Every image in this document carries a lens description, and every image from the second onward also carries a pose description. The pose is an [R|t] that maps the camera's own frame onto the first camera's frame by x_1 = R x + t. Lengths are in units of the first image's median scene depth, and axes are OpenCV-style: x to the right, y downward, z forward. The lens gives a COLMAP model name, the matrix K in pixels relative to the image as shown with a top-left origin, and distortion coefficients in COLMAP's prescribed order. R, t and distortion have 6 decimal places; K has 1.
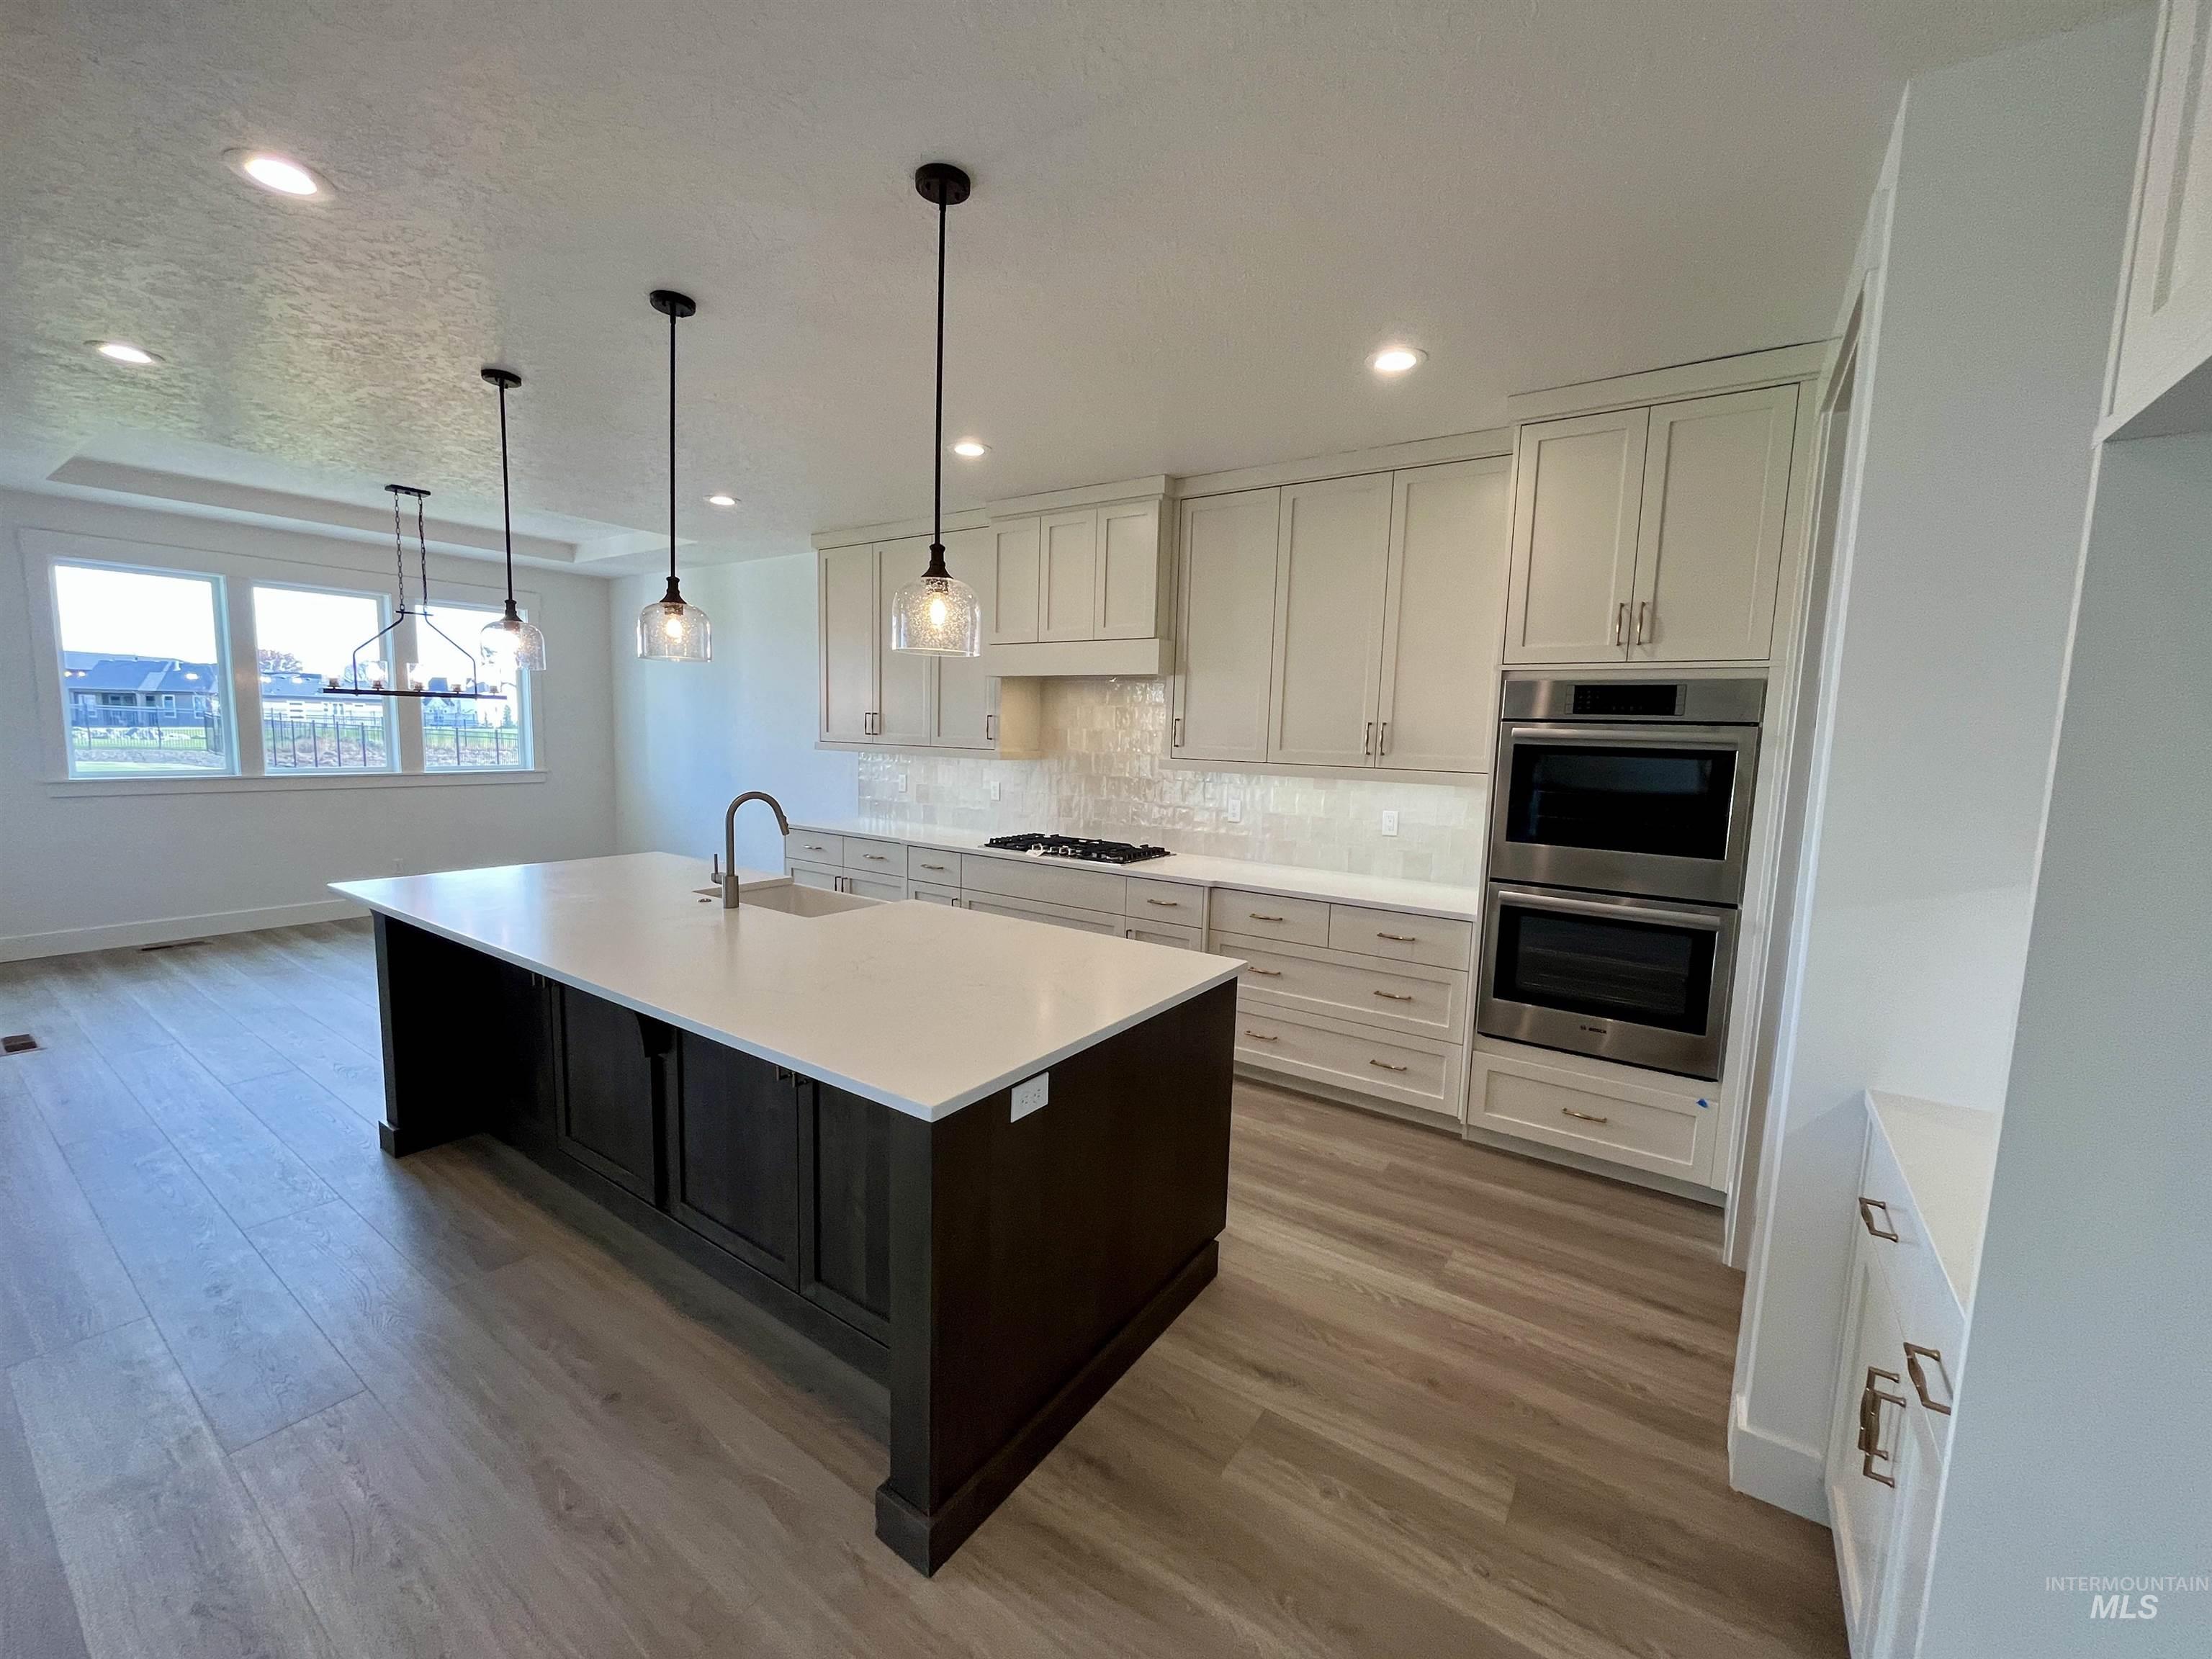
lens RADIAL K [[895.5, 0, 1102.7], [0, 895.5, 827.5], [0, 0, 1]] dist [-0.001675, -0.000221]
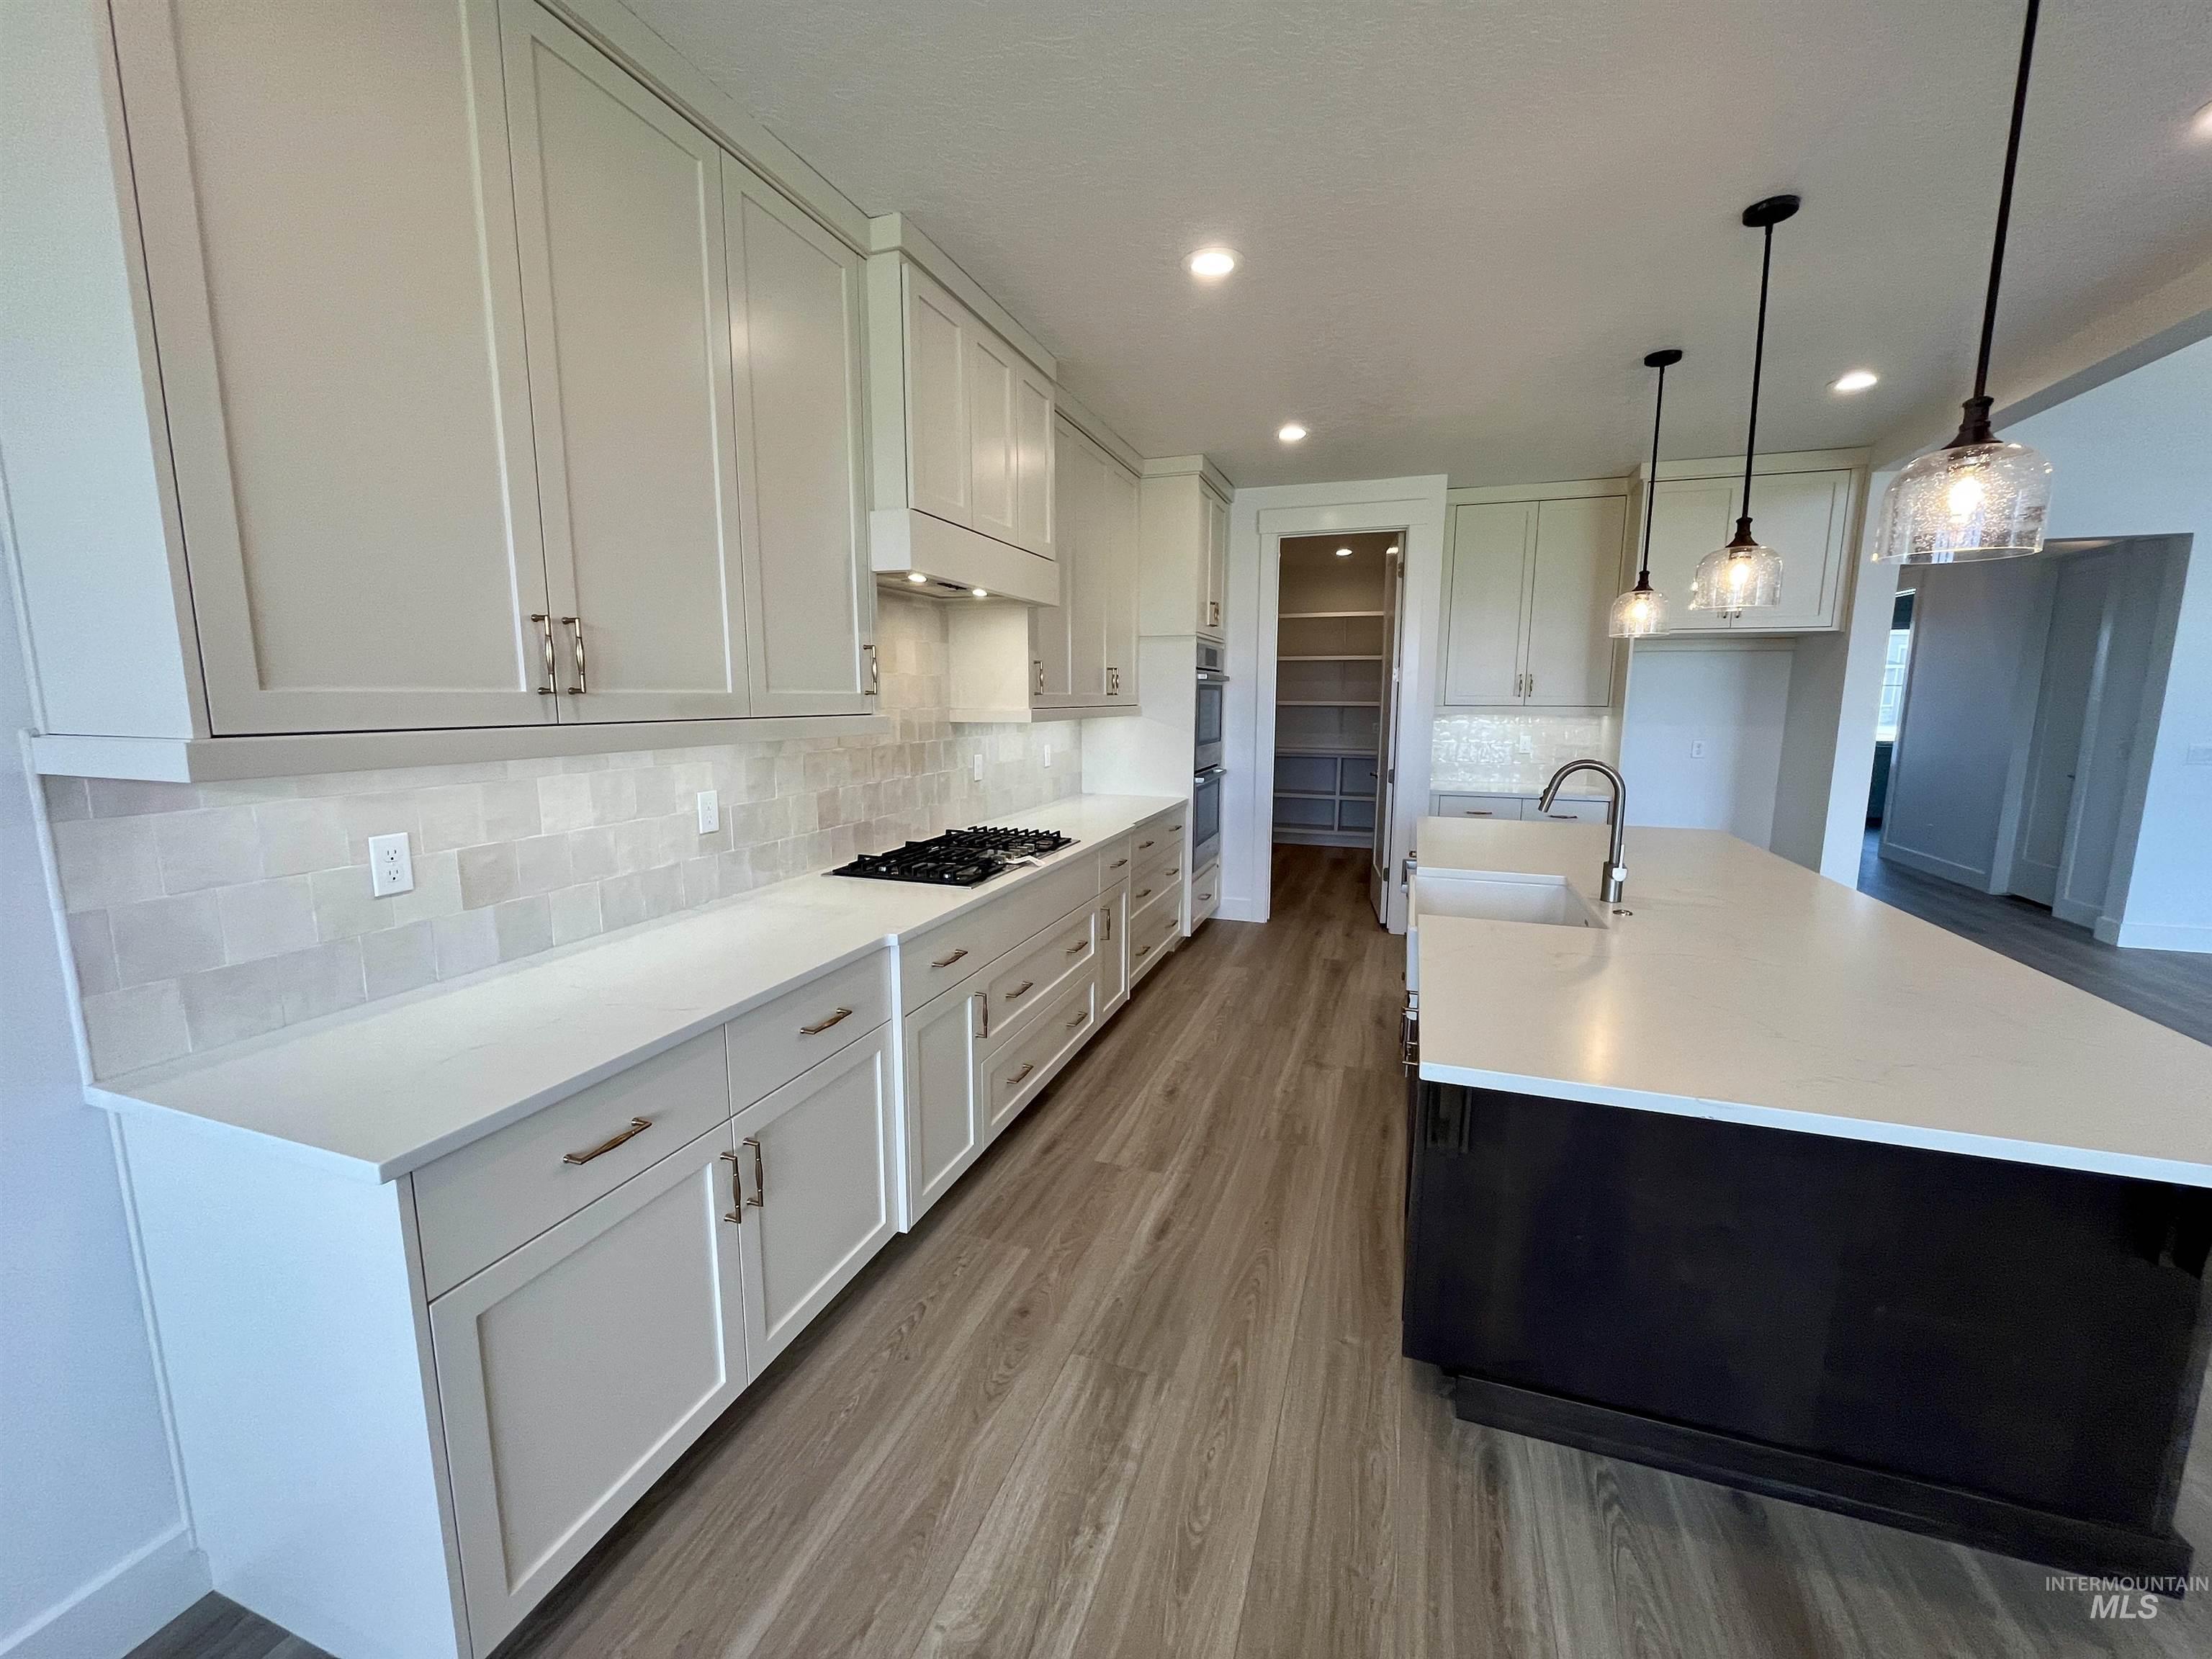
lens RADIAL K [[895.5, 0, 1102.7], [0, 895.5, 827.5], [0, 0, 1]] dist [-0.001675, -0.000221]
pose [[-0.269909, -0.174483, 0.946945, -0.957176], [0.086741, 0.975040, 0.204383, -0.172054], [-0.958971, 0.137304, -0.248037, 1.477847]]
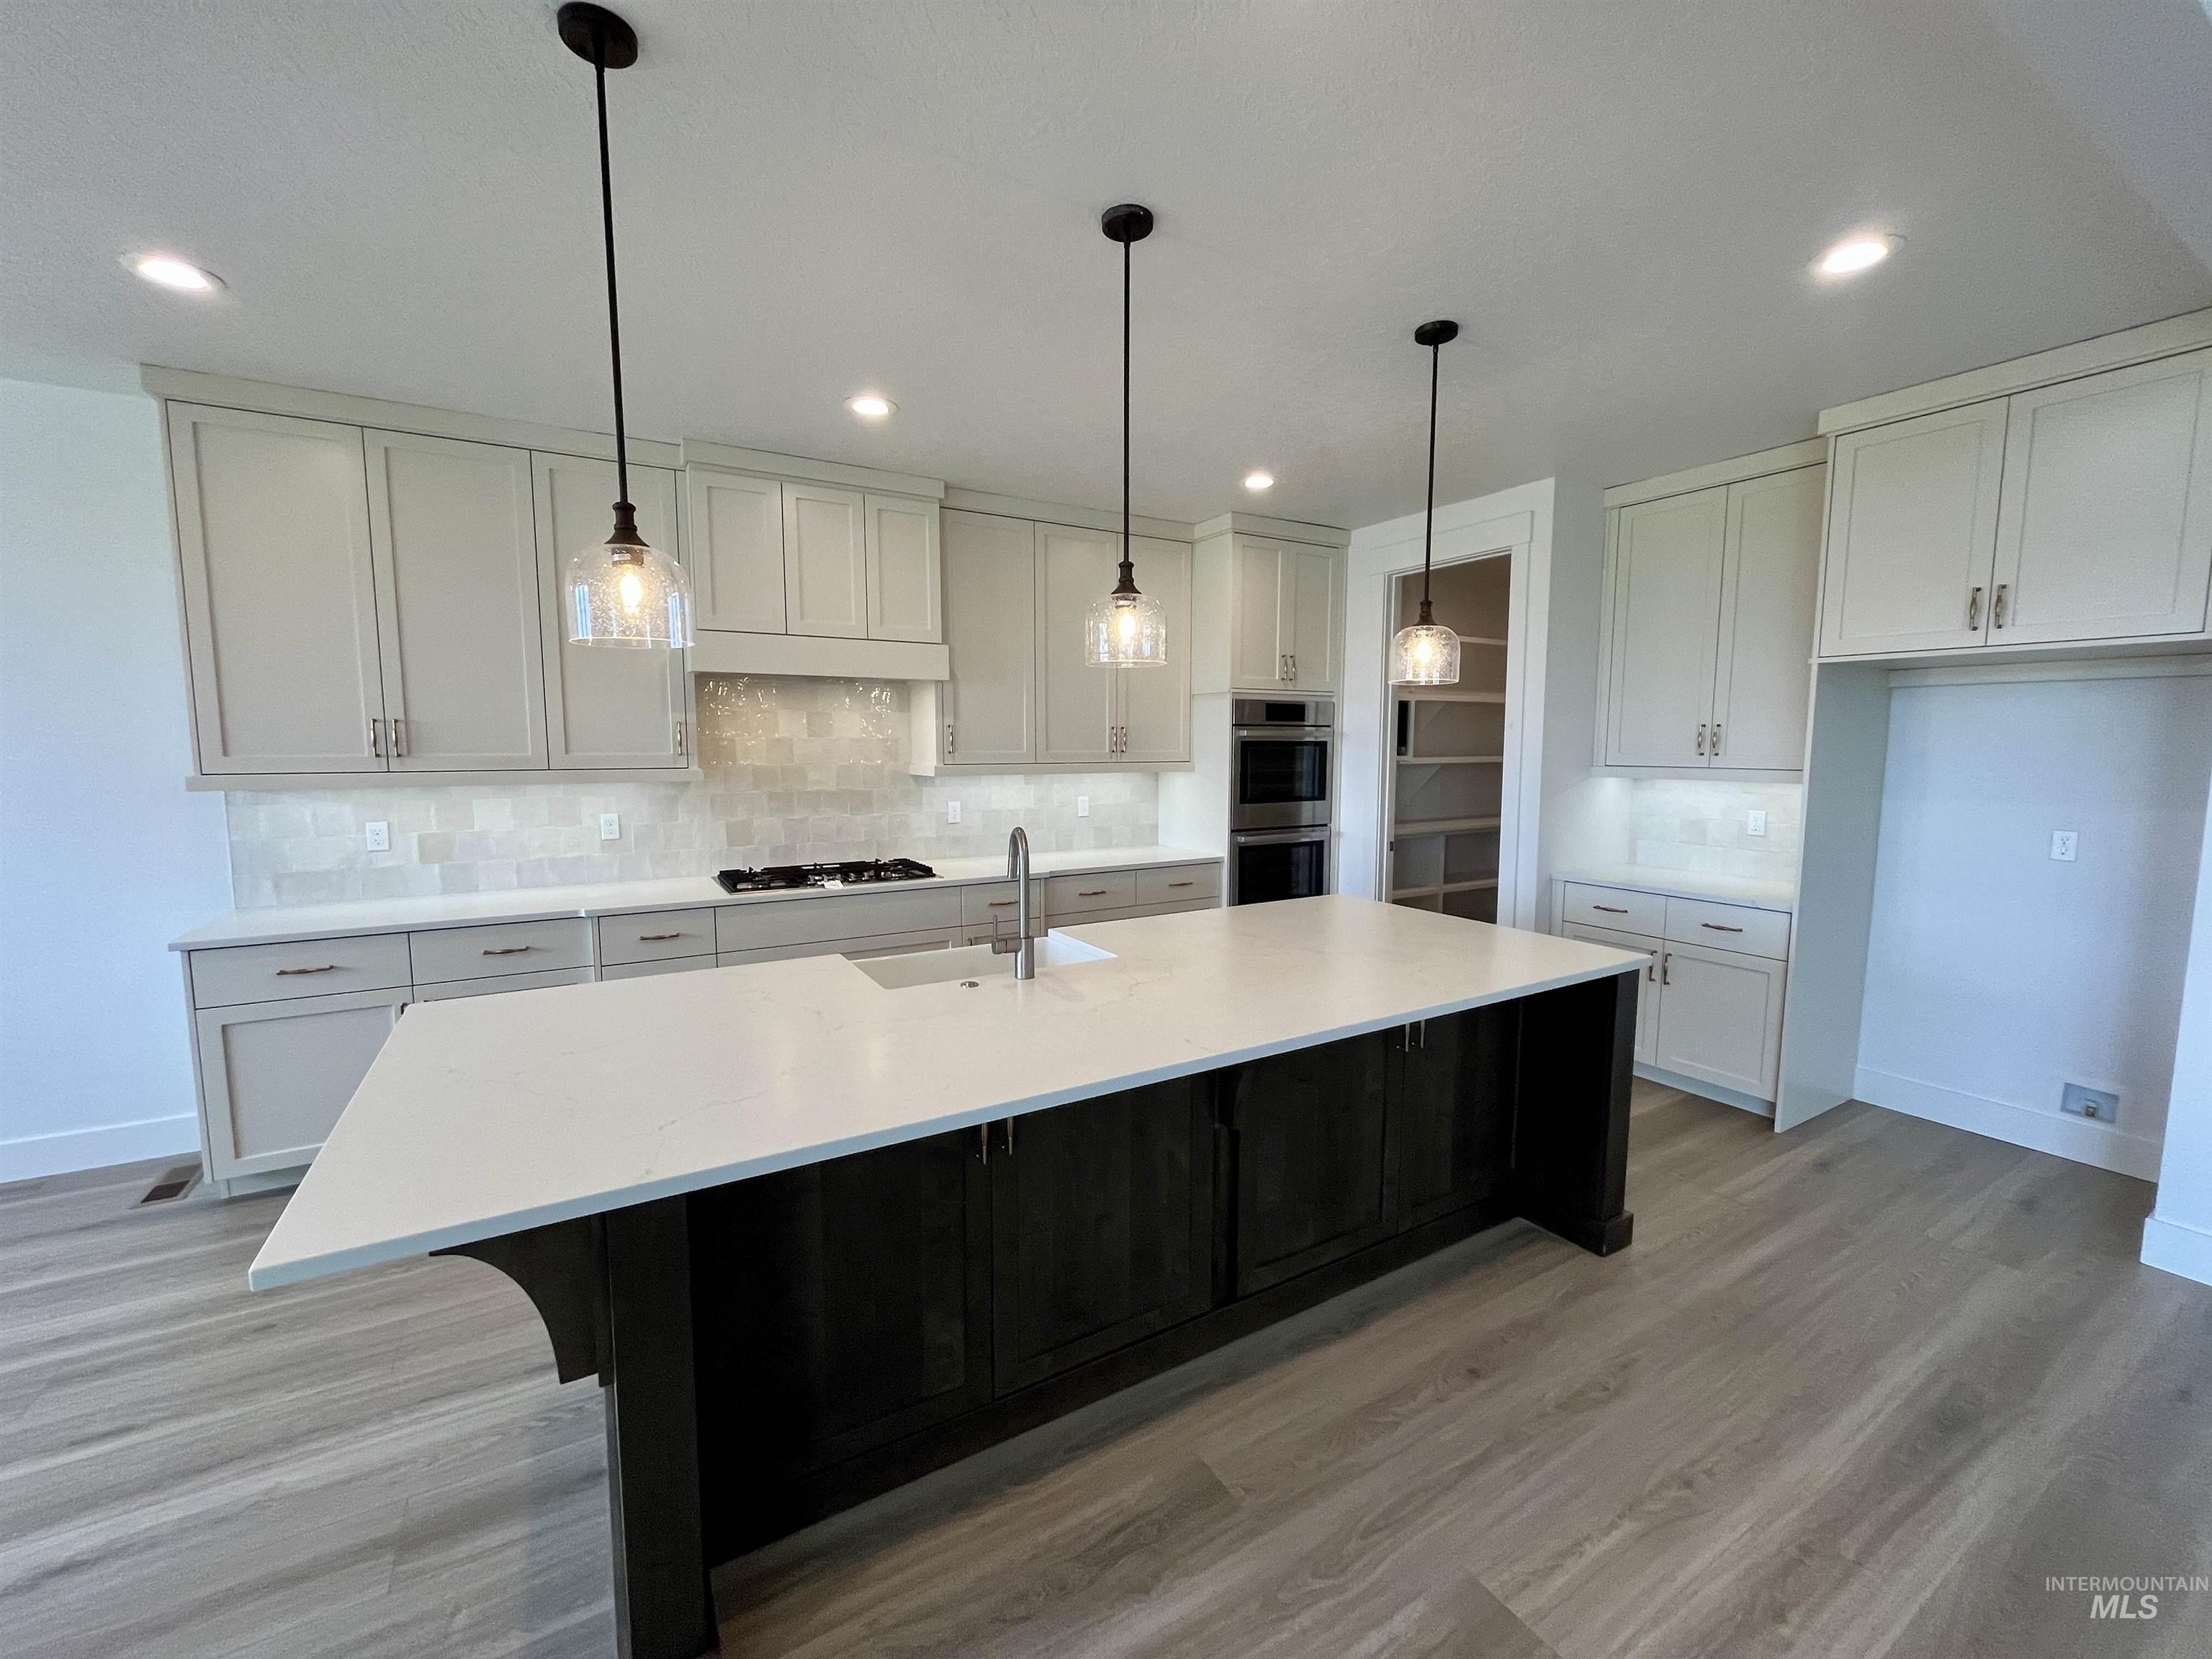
lens RADIAL K [[893.1, 0, 1093.5], [0, 893.1, 829.0], [0, 0, 1]] dist [-0.000323, 0.000280]
pose [[0.418860, -0.119713, 0.900125, -0.972069], [0.107775, 0.990819, 0.081623, -0.089759], [-0.901632, 0.062822, 0.427917, 0.542973]]
